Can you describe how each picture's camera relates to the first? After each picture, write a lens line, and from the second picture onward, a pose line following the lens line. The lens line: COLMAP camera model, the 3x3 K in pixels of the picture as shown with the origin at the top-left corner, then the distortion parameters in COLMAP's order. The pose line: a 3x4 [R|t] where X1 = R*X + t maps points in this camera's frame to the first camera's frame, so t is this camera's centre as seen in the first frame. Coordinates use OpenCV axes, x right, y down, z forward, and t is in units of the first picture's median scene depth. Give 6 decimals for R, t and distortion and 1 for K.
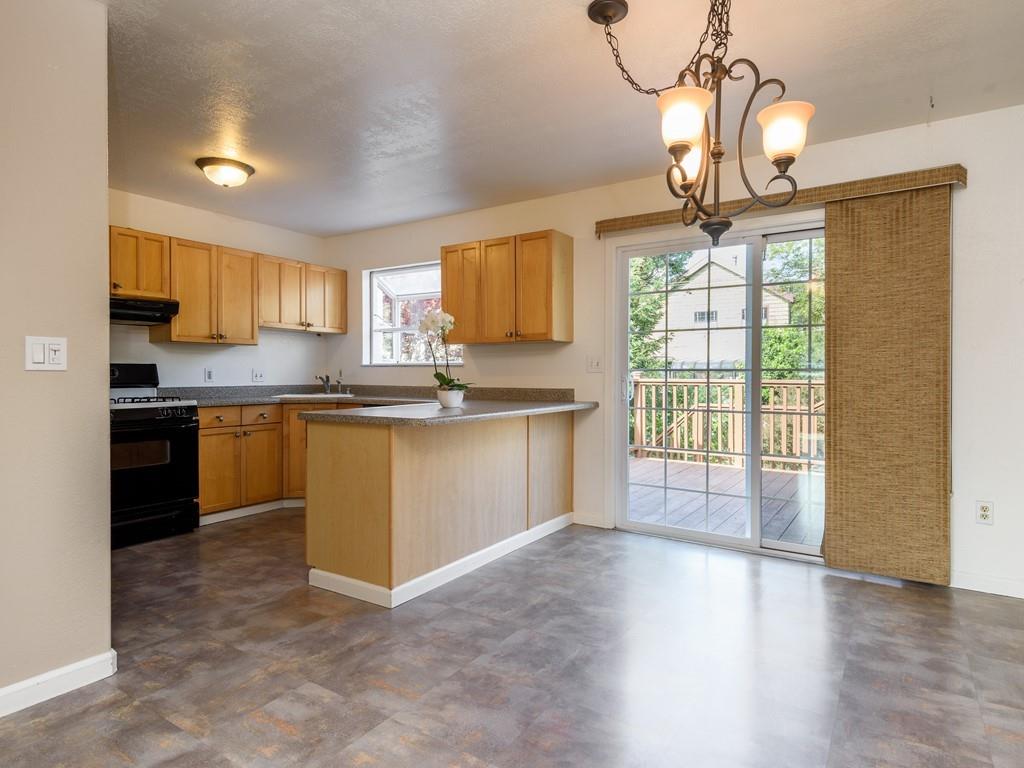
lens RADIAL K [[598.8, 0, 507.0], [0, 598.8, 380.3], [0, 0, 1]] dist [0.016942, -0.002413]
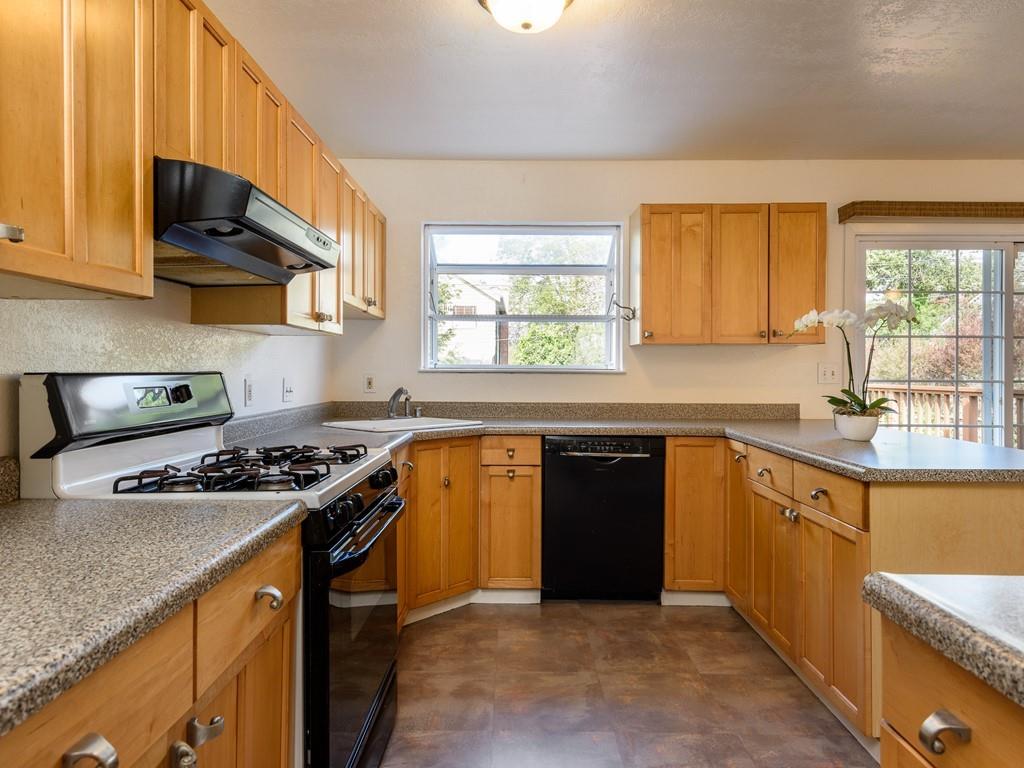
lens RADIAL K [[630.2, 0, 515.6], [0, 630.2, 379.2], [0, 0, 1]] dist [0.029663, -0.000832]
pose [[0.831259, -0.006852, 0.555843, -0.647957], [0.004358, 0.999974, 0.005810, -0.023774], [-0.555869, -0.002407, 0.831267, 0.472083]]
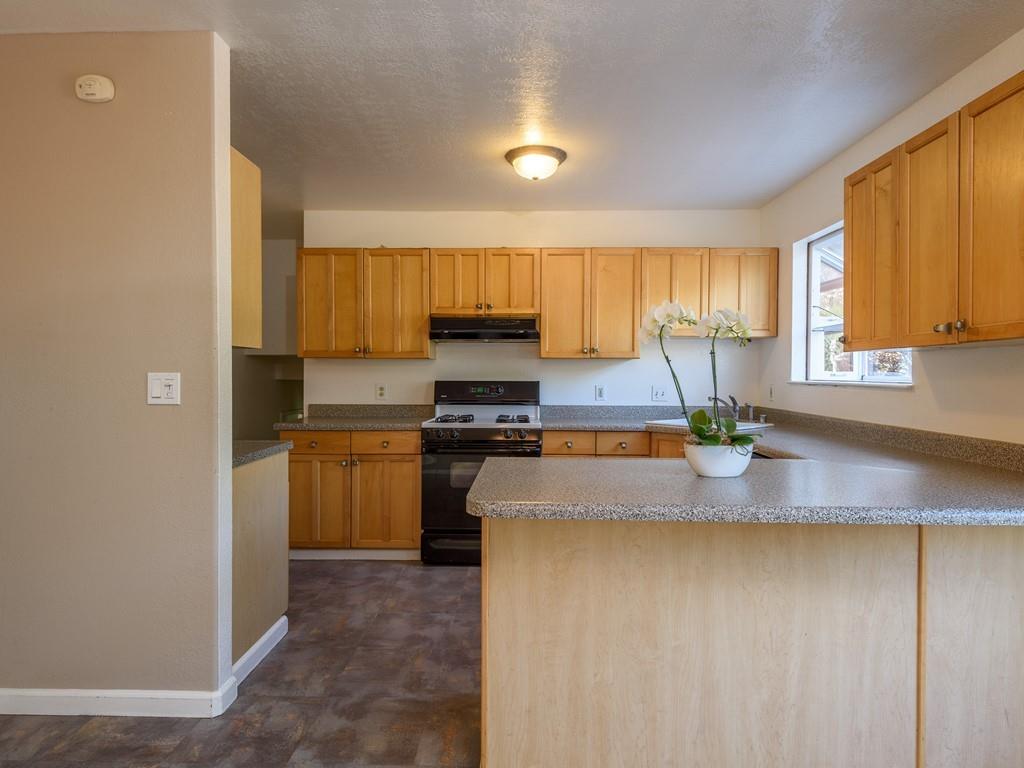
lens RADIAL K [[598.8, 0, 507.0], [0, 598.8, 380.3], [0, 0, 1]] dist [0.016942, -0.002413]
pose [[0.528159, 0.010353, -0.849082, 0.205535], [-0.011210, 0.999924, 0.005219, -0.032519], [0.849071, 0.006762, 0.528235, 0.435322]]
